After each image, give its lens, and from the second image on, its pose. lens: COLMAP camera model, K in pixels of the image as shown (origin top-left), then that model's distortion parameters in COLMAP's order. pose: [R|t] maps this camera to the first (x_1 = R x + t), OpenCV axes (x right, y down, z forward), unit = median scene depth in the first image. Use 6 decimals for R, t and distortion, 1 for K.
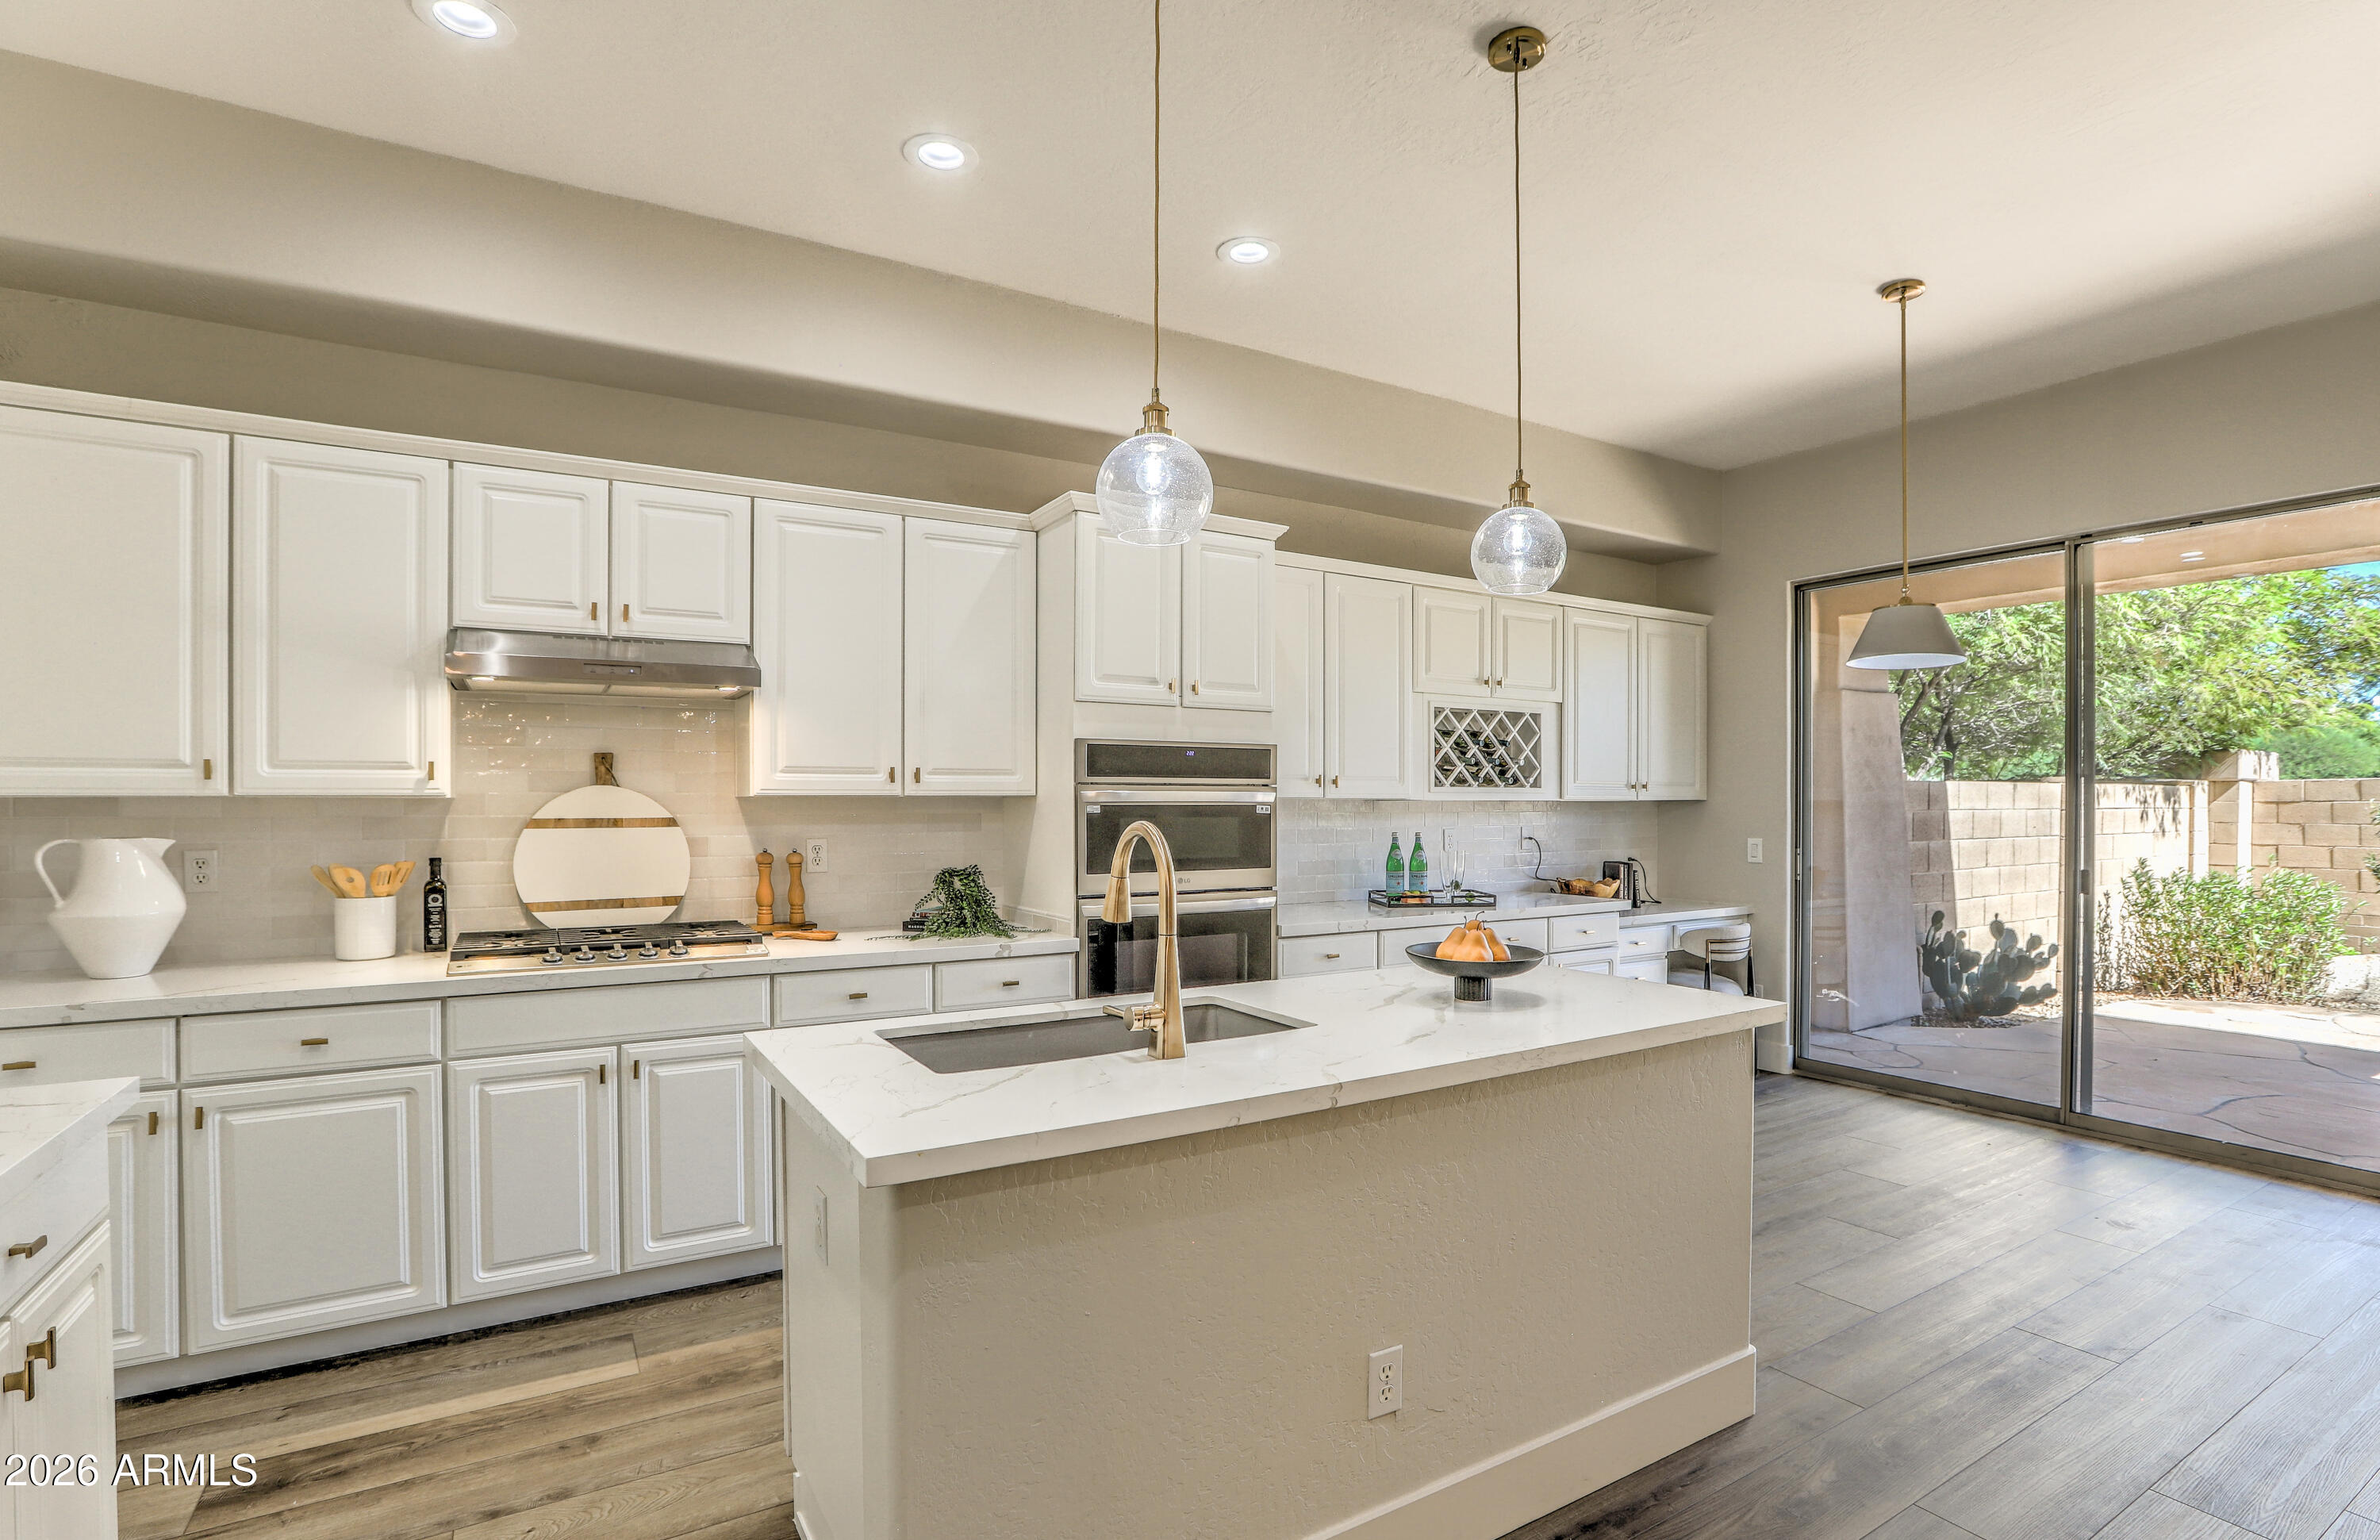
lens RADIAL K [[1119.2, 0, 1193.7], [0, 1119.2, 807.2], [0, 0, 1]] dist [-0.049171, 0.022604]
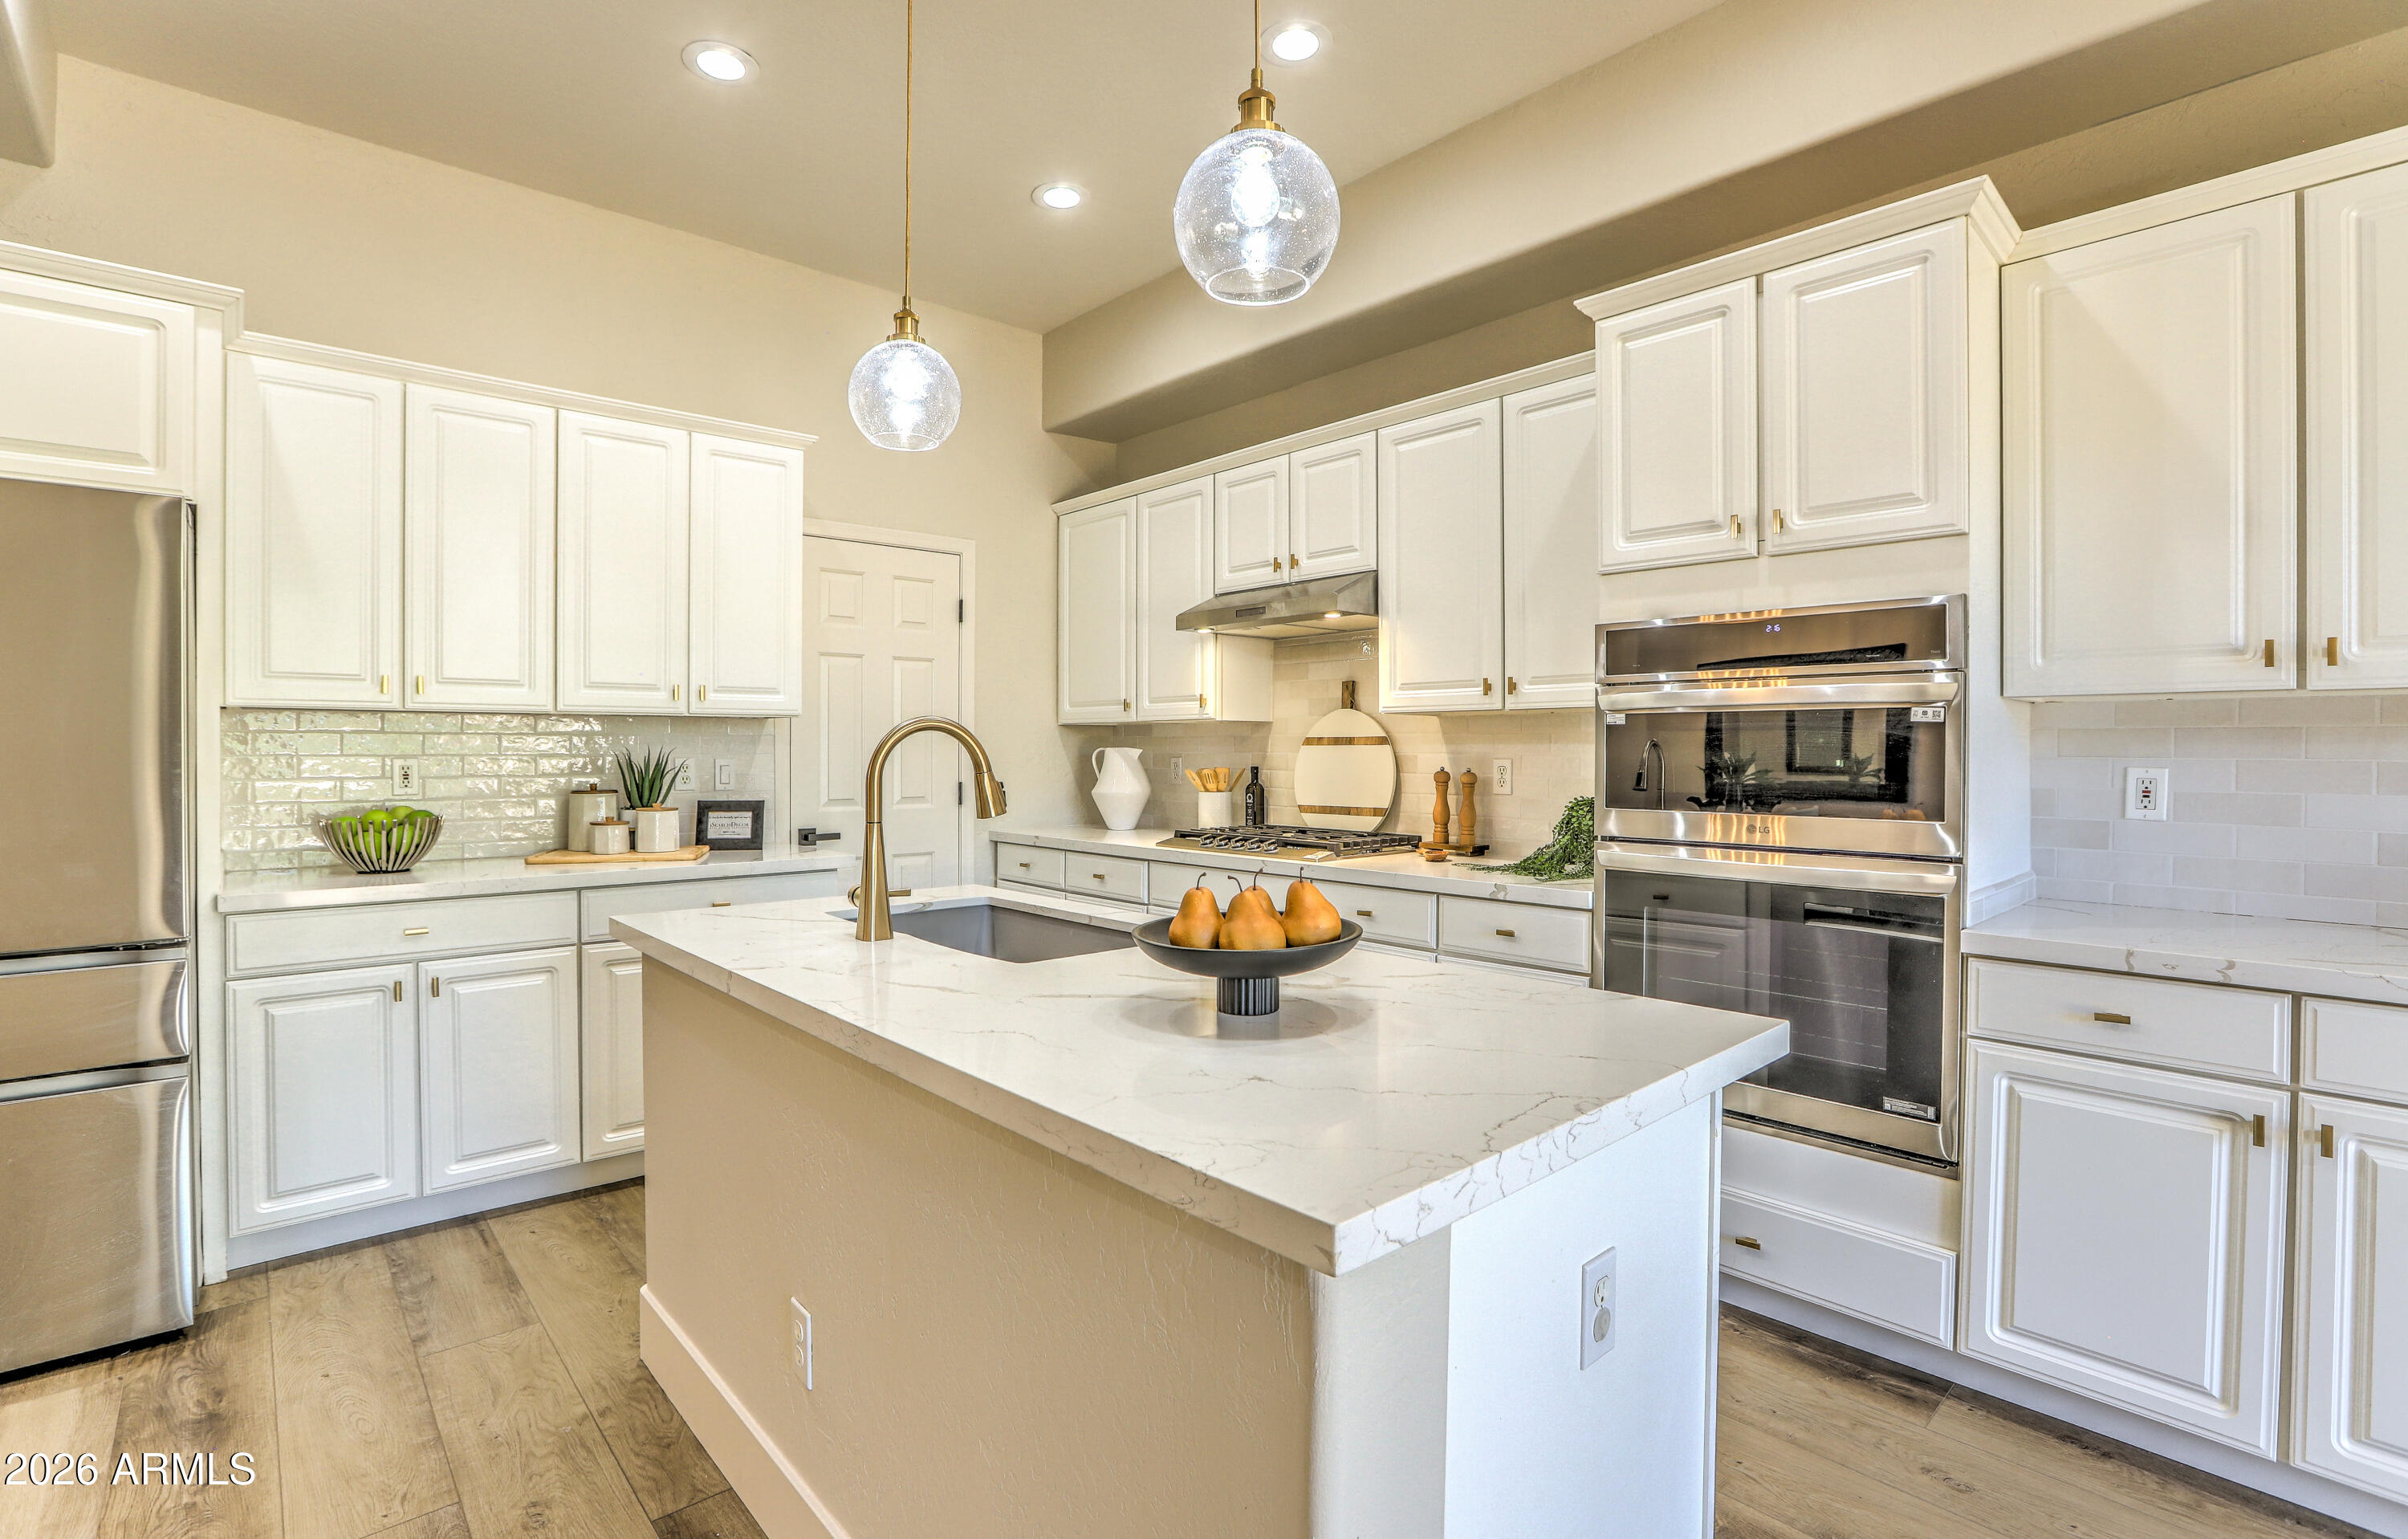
lens RADIAL K [[1122.4, 0, 1202.3], [0, 1122.4, 759.7], [0, 0, 1]] dist [-0.073444, 0.034071]
pose [[0.191031, 0.008035, -0.981551, 0.406976], [-0.009669, 0.999933, 0.006304, 0.018963], [0.981536, 0.008287, 0.191096, 0.428654]]
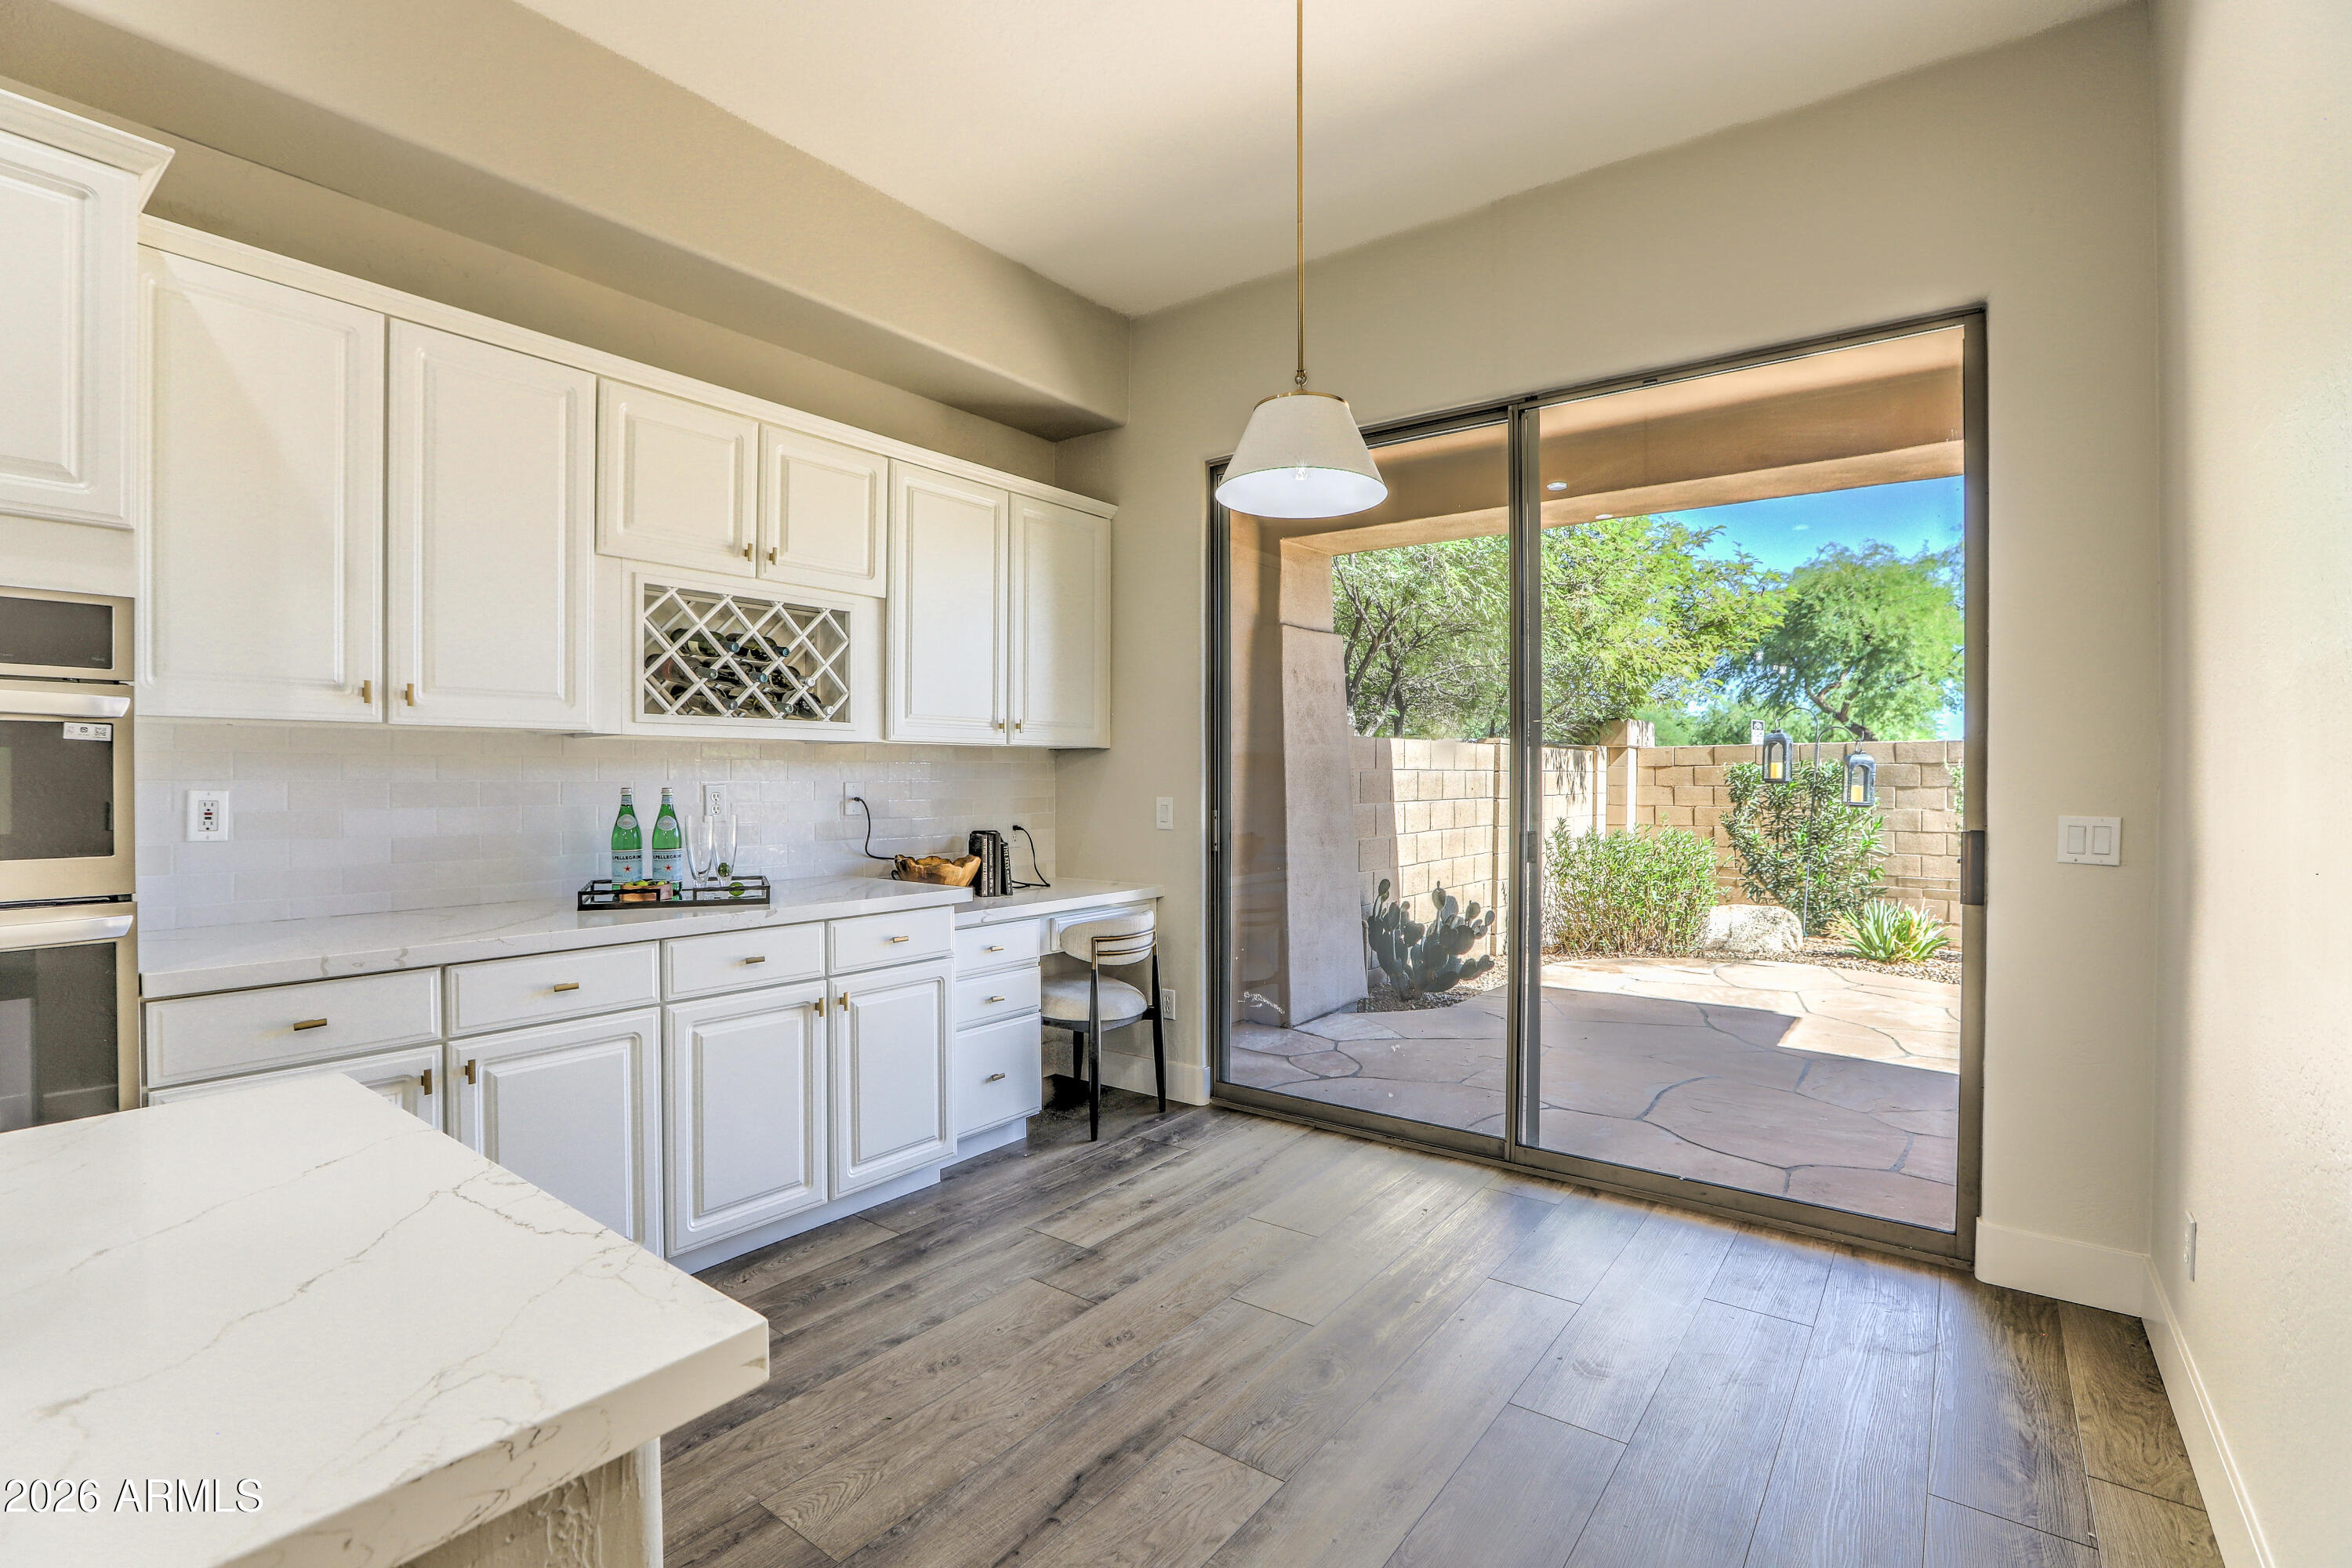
lens RADIAL K [[1057.3, 0, 1171.1], [0, 1057.3, 786.6], [0, 0, 1]] dist [-0.028821, 0.000382]
pose [[0.929040, -0.002868, 0.369968, 0.254492], [0.001827, 0.999993, 0.003162, 0.019224], [-0.369975, -0.002262, 0.929039, 0.338066]]
